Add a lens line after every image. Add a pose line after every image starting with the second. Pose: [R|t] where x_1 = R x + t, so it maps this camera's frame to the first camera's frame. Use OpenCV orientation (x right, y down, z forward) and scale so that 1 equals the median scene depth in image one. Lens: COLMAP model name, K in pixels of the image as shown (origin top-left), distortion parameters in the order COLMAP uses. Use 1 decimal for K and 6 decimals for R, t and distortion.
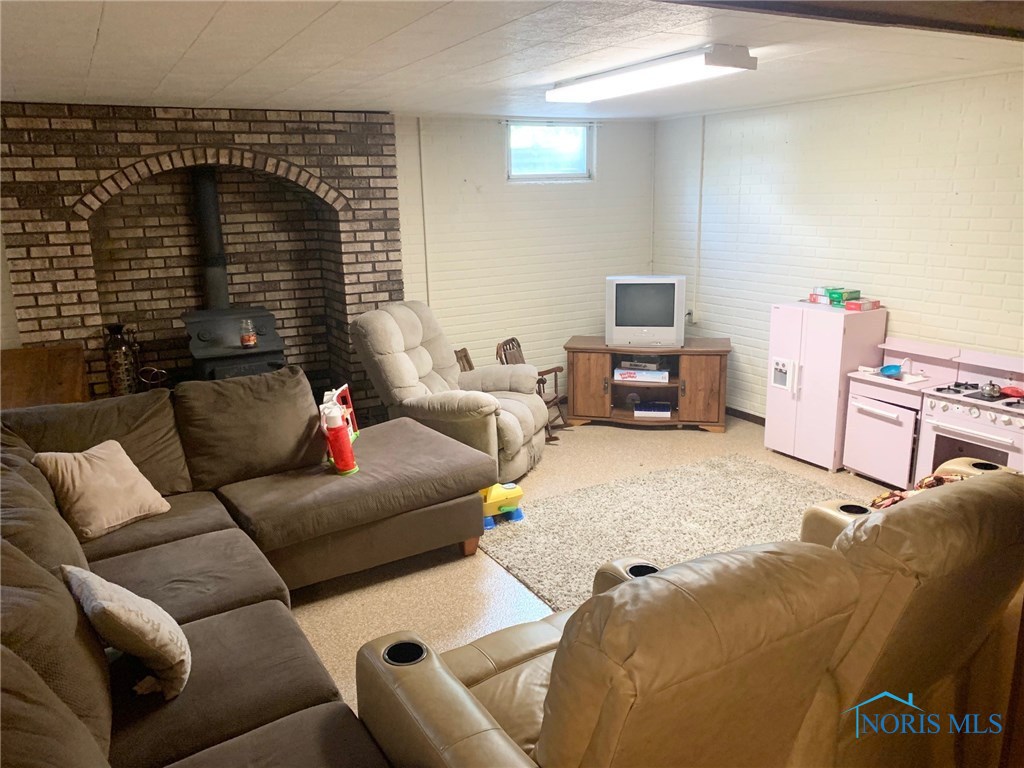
lens RADIAL K [[783.2, 0, 505.7], [0, 783.2, 378.0], [0, 0, 1]] dist [0.012767, -0.003857]
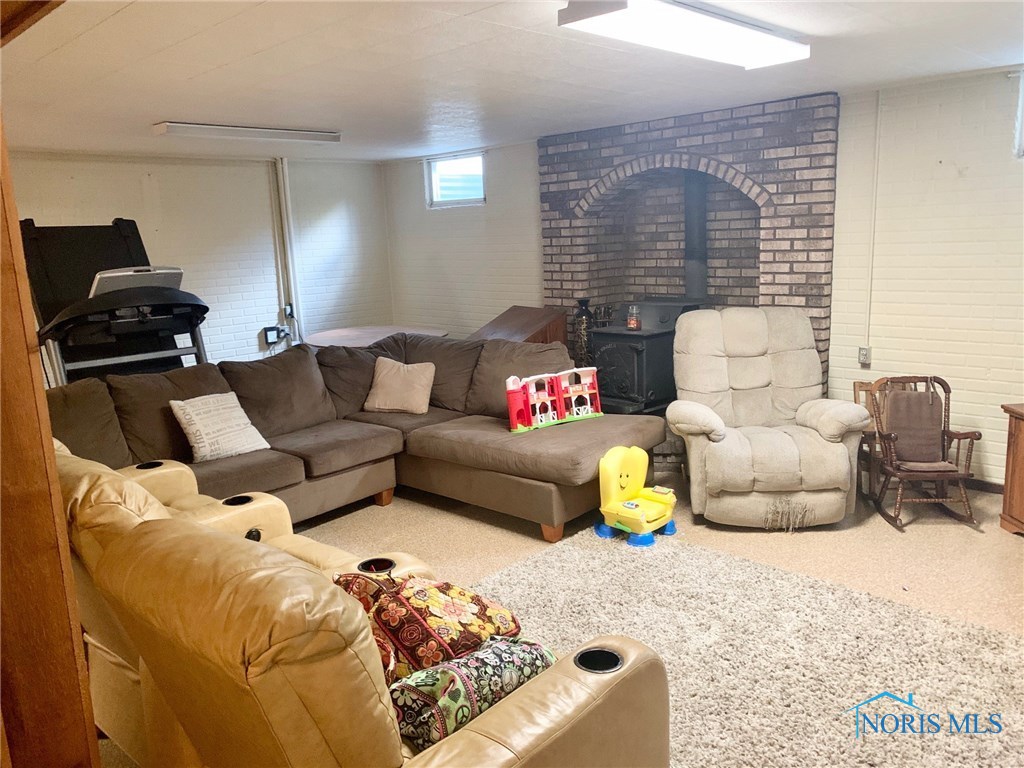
lens RADIAL K [[783.2, 0, 505.8], [0, 783.2, 390.2], [0, 0, 1]] dist [0.012767, -0.003857]
pose [[0.311608, 0.199055, -0.929127, 0.628995], [-0.183845, 0.971965, 0.146576, -0.078224], [0.932256, 0.125141, 0.339467, 0.410532]]
